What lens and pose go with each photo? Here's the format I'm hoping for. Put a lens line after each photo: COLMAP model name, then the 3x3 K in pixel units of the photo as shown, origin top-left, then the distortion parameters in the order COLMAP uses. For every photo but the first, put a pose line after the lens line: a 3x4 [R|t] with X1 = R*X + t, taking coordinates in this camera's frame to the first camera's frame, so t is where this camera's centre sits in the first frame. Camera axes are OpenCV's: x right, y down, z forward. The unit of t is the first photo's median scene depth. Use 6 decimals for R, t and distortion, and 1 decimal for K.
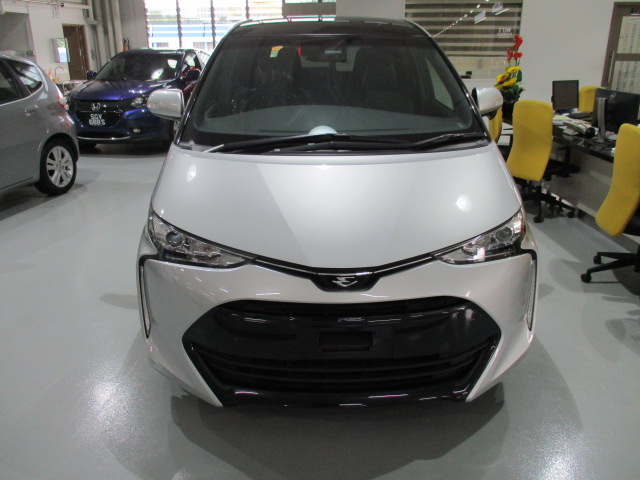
lens RADIAL K [[535.9, 0, 320.0], [0, 535.9, 240.0], [0, 0, 1]] dist [-0.029813, 0.003226]
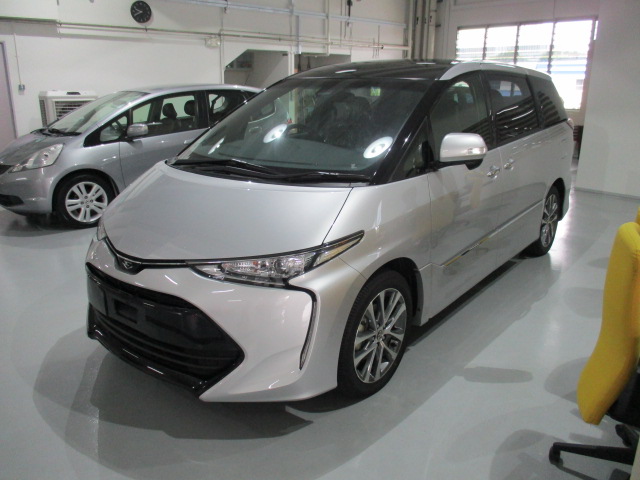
lens RADIAL K [[535.9, 0, 320.0], [0, 535.9, 240.0], [0, 0, 1]] dist [-0.029813, 0.003226]
pose [[0.769217, 0.187758, -0.610780, 0.306971], [-0.224586, 0.974312, 0.016666, -0.028323], [0.598220, 0.124353, 0.791625, 0.059339]]
